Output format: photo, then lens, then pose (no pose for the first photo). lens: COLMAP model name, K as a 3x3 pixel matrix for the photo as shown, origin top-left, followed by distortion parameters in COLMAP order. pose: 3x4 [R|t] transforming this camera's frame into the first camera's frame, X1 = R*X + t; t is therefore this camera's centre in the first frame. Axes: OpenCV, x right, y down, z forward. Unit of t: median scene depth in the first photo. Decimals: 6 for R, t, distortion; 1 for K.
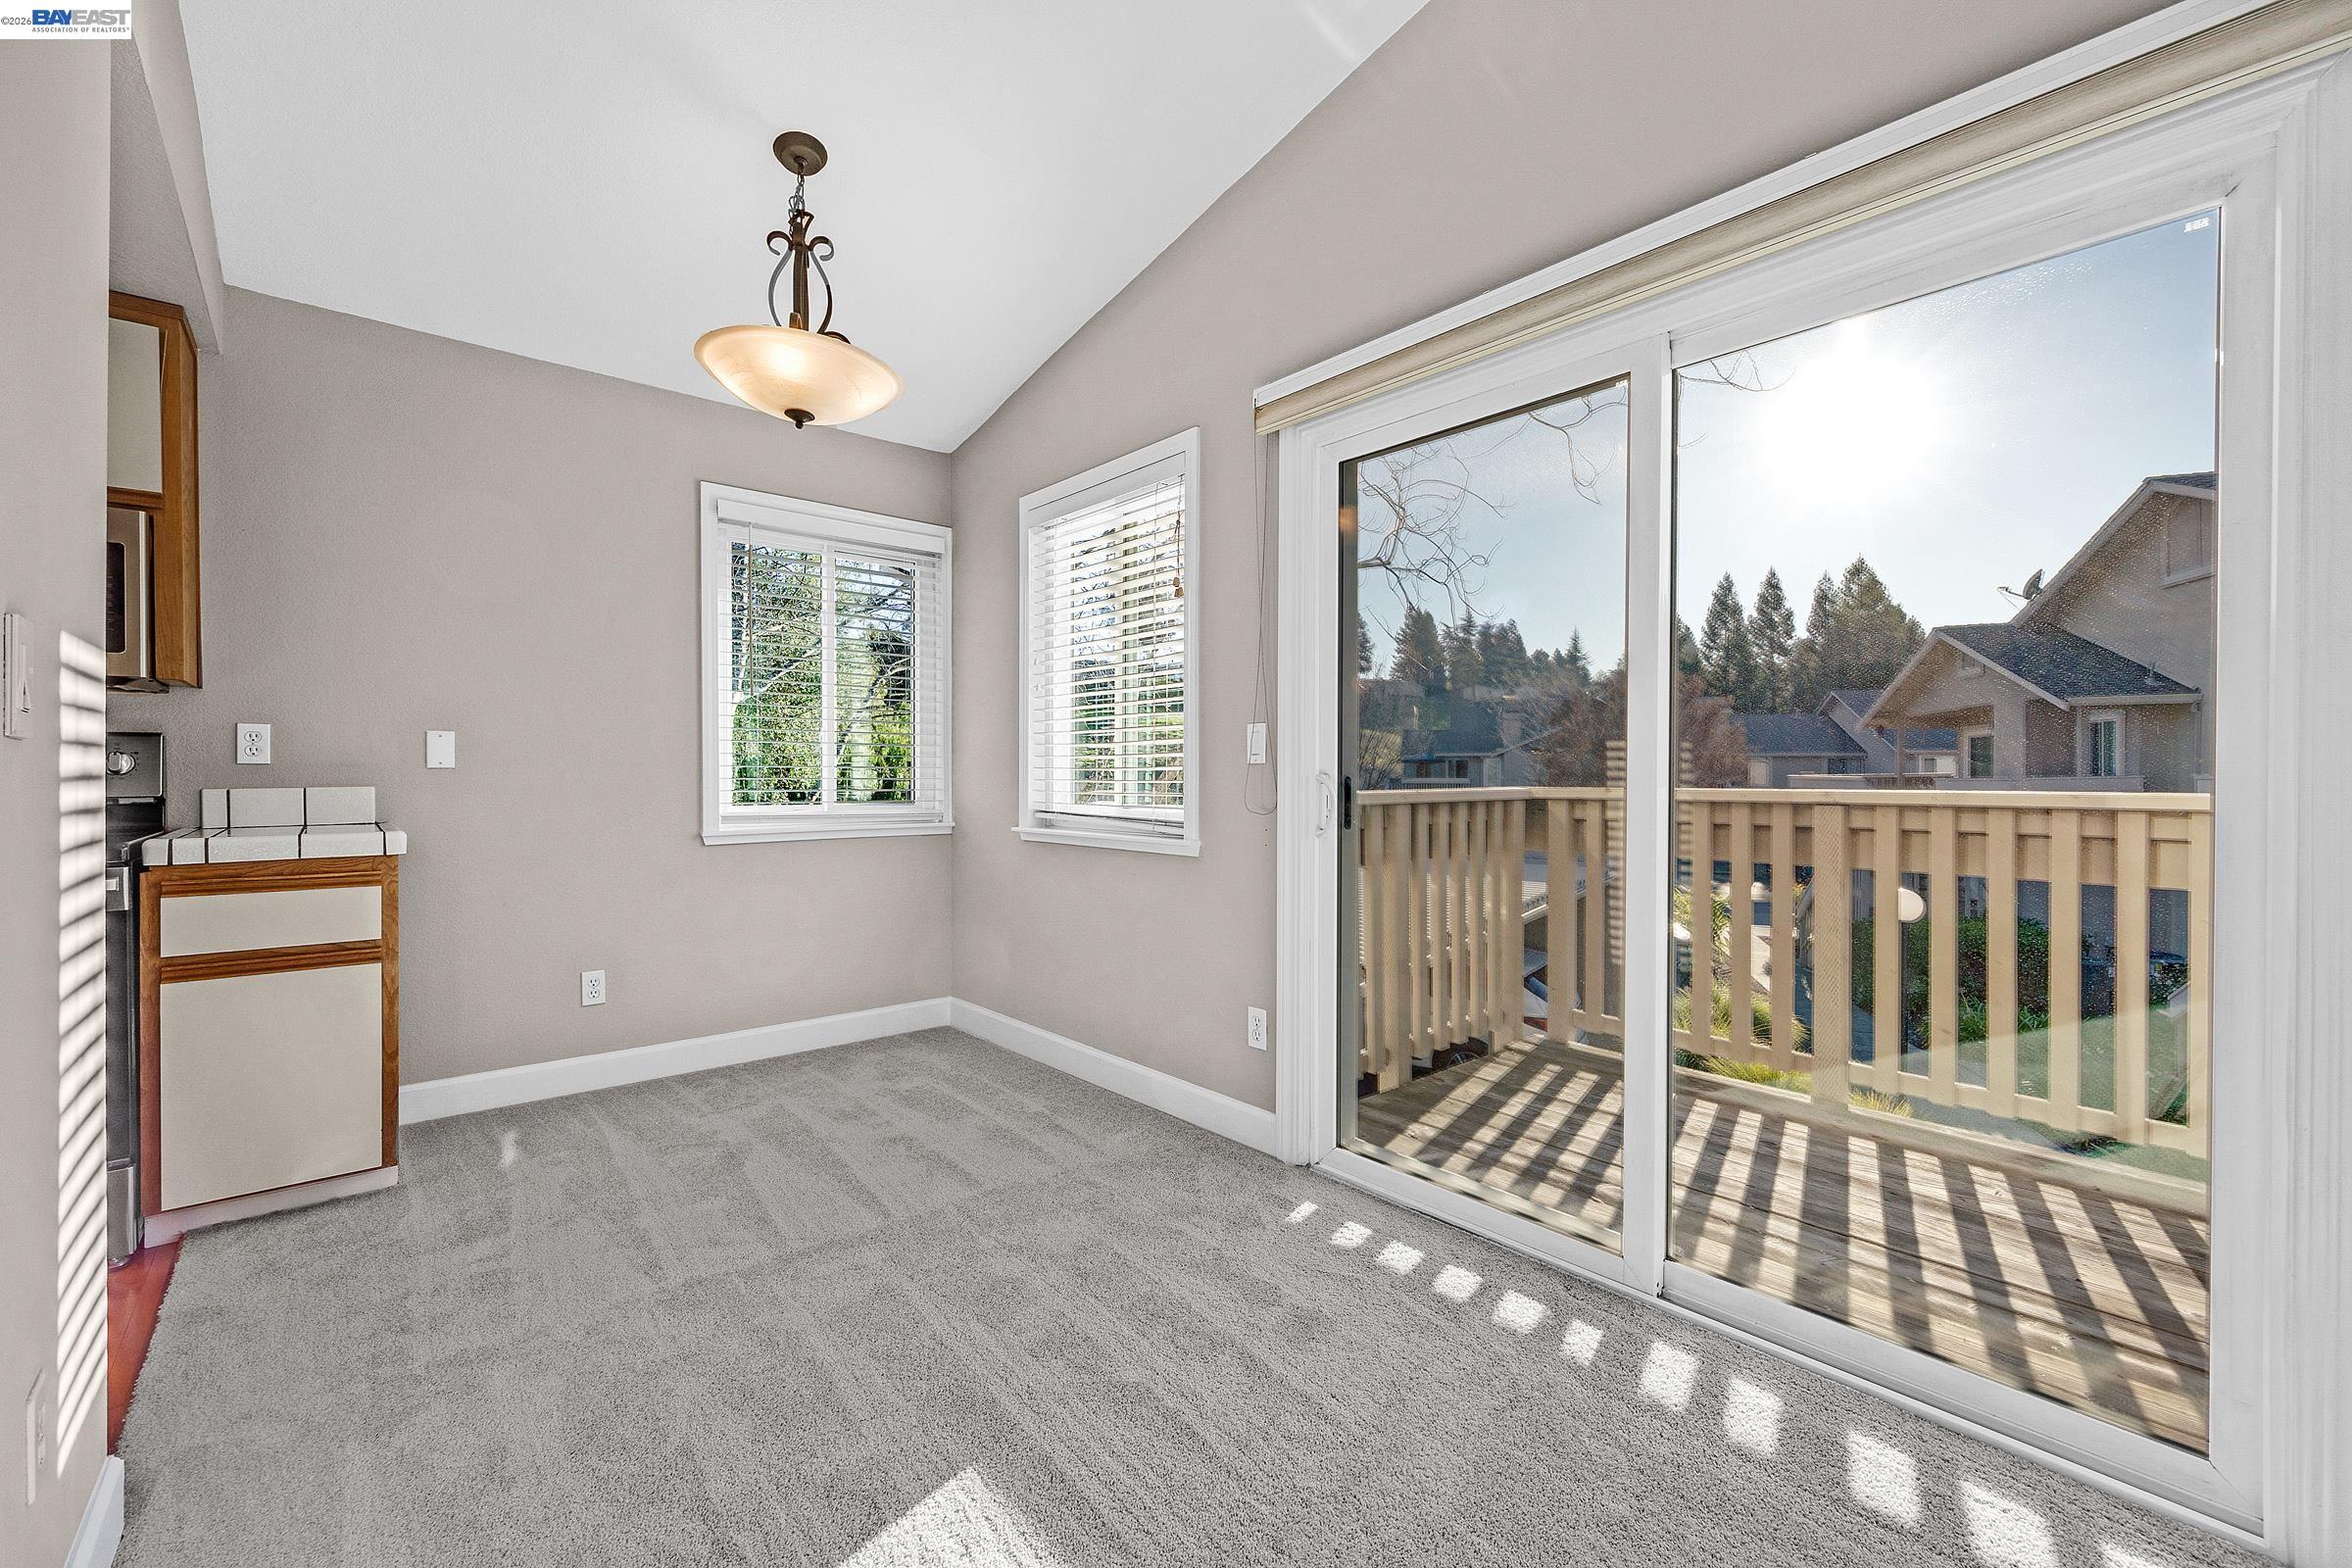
lens RADIAL K [[960.5, 0, 1187.3], [0, 960.5, 781.7], [0, 0, 1]] dist [-0.002227, -0.000020]
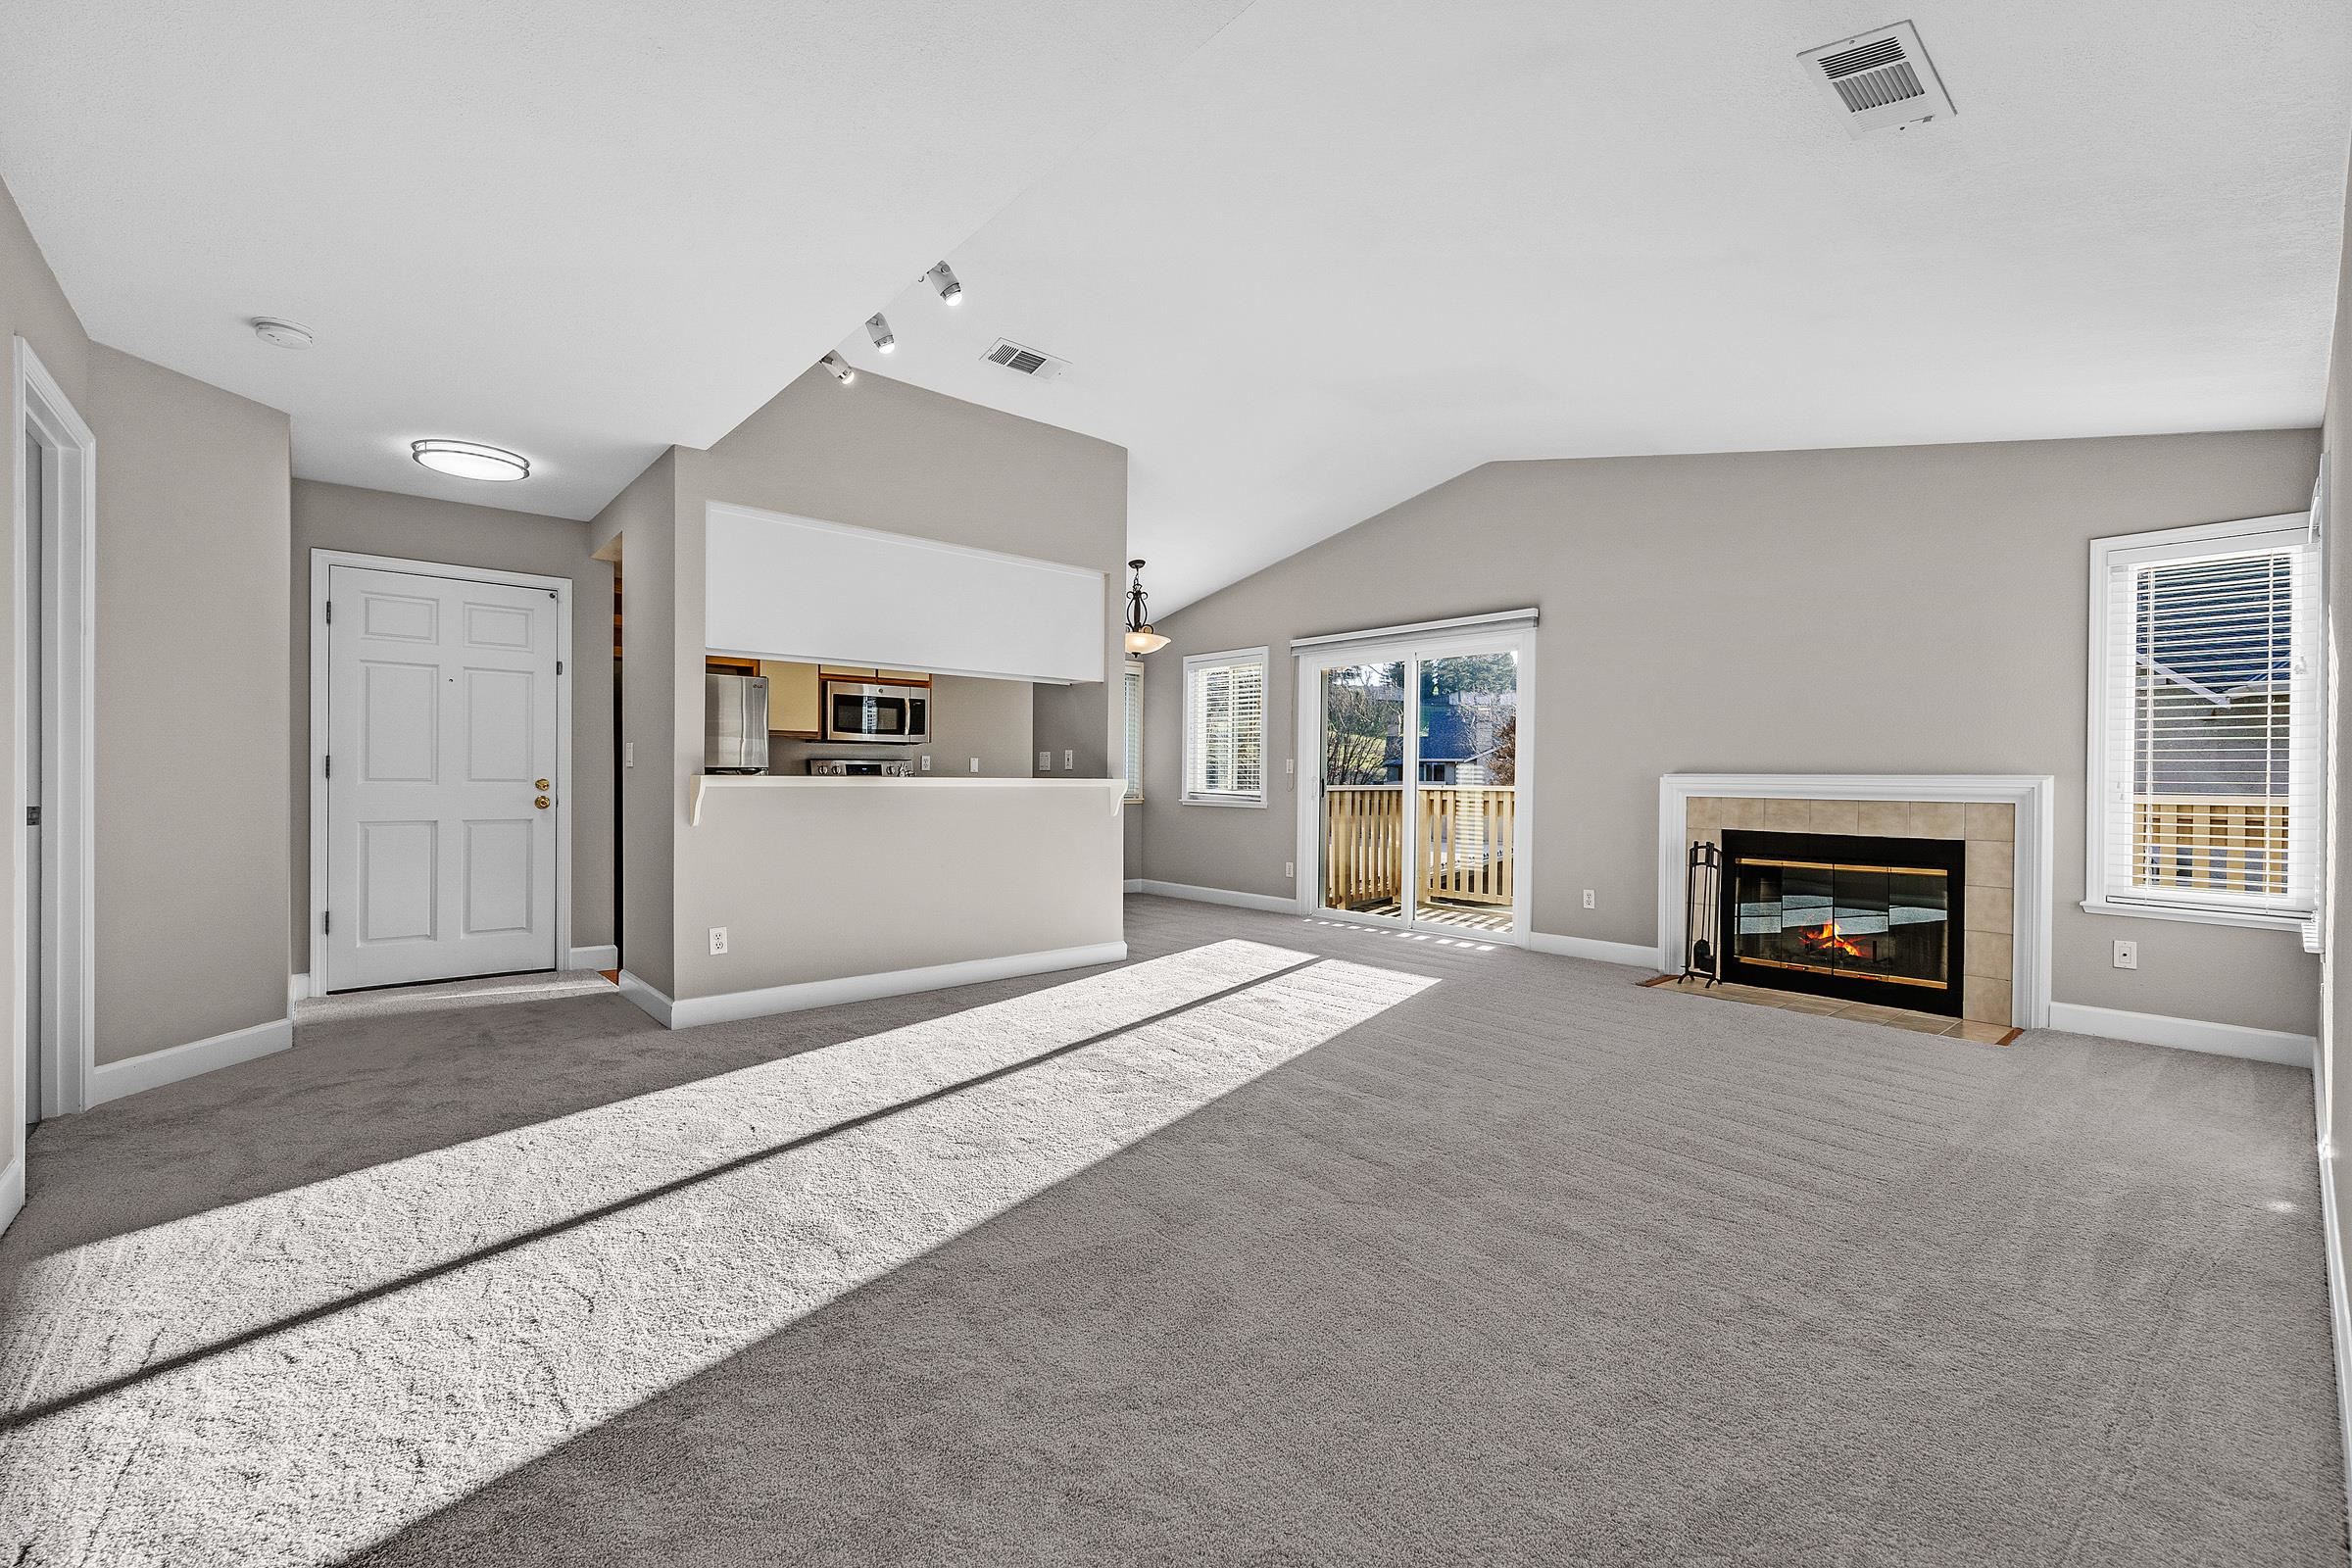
lens RADIAL K [[960.5, 0, 1154.4], [0, 960.5, 777.4], [0, 0, 1]] dist [-0.002227, -0.000020]
pose [[0.999654, 0.013691, -0.022470, -0.224139], [-0.013782, 0.999897, -0.003919, 0.005722], [0.022414, 0.004228, 0.999740, -1.548185]]
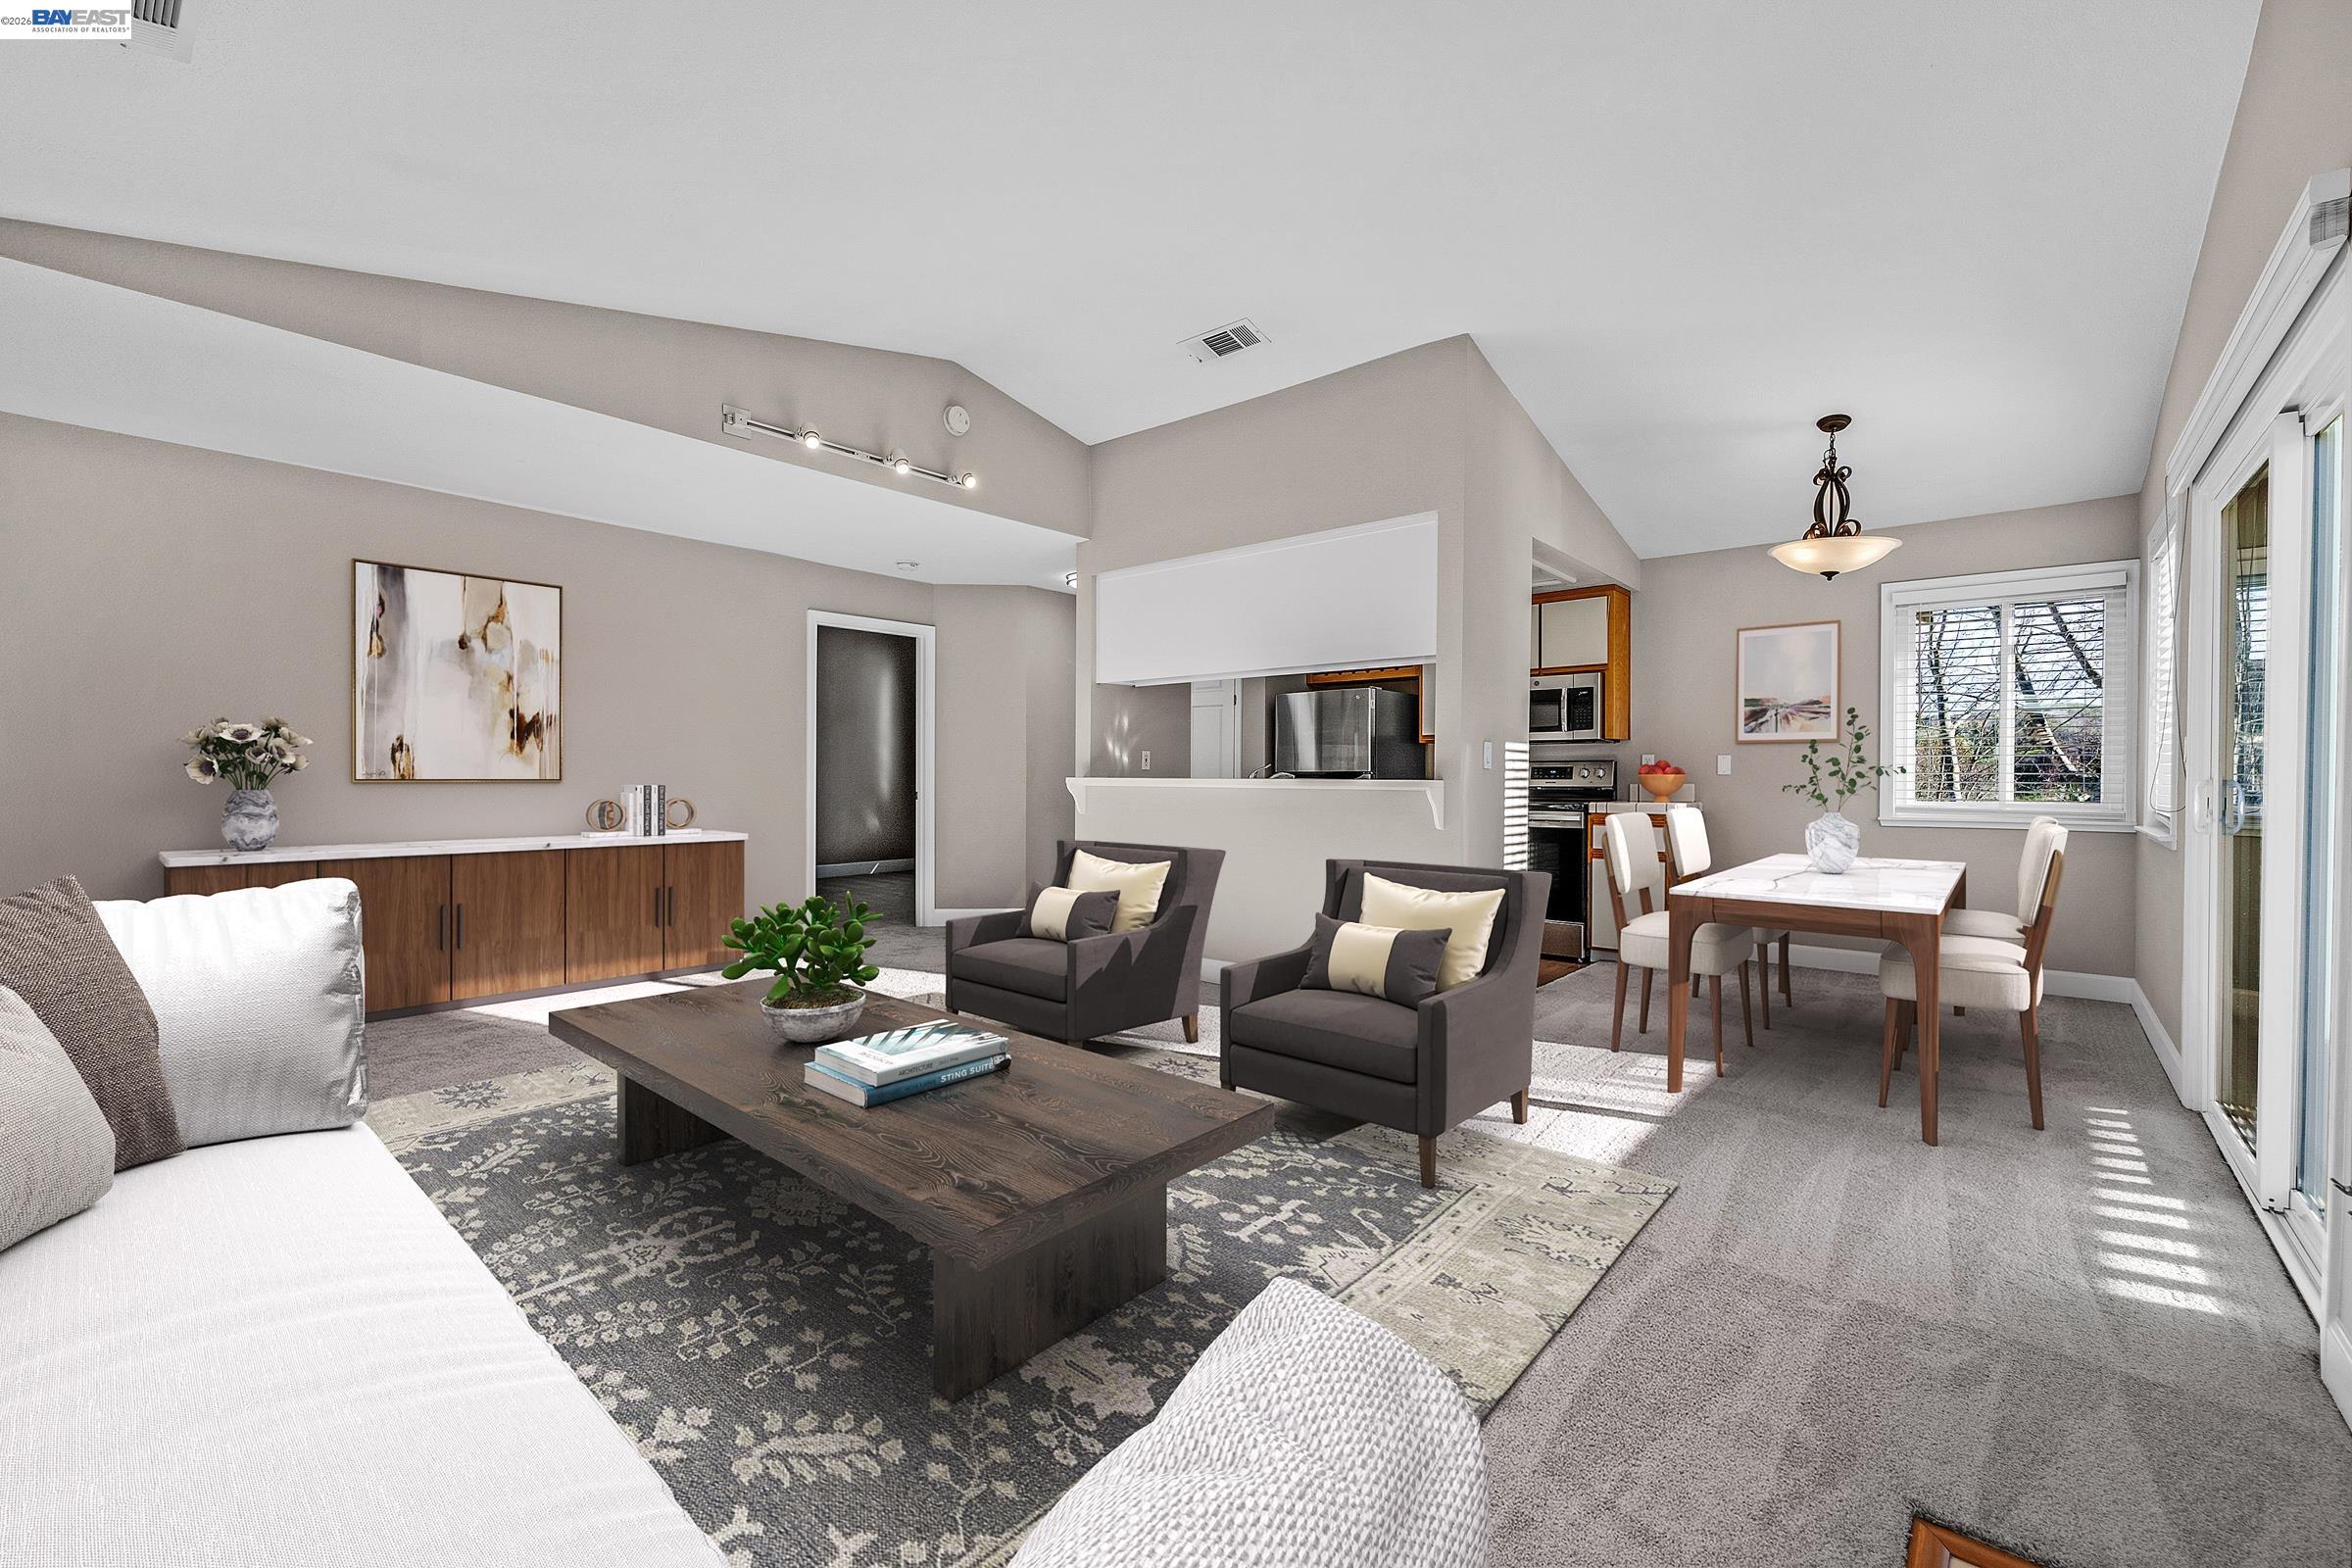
lens RADIAL K [[960.5, 0, 1175.0], [0, 960.5, 779.4], [0, 0, 1]] dist [-0.002227, -0.000020]
pose [[0.152474, 0.007387, -0.988280, 0.922245], [-0.009099, 0.999940, 0.006070, -0.005222], [0.988266, 0.008067, 0.152532, -0.359536]]
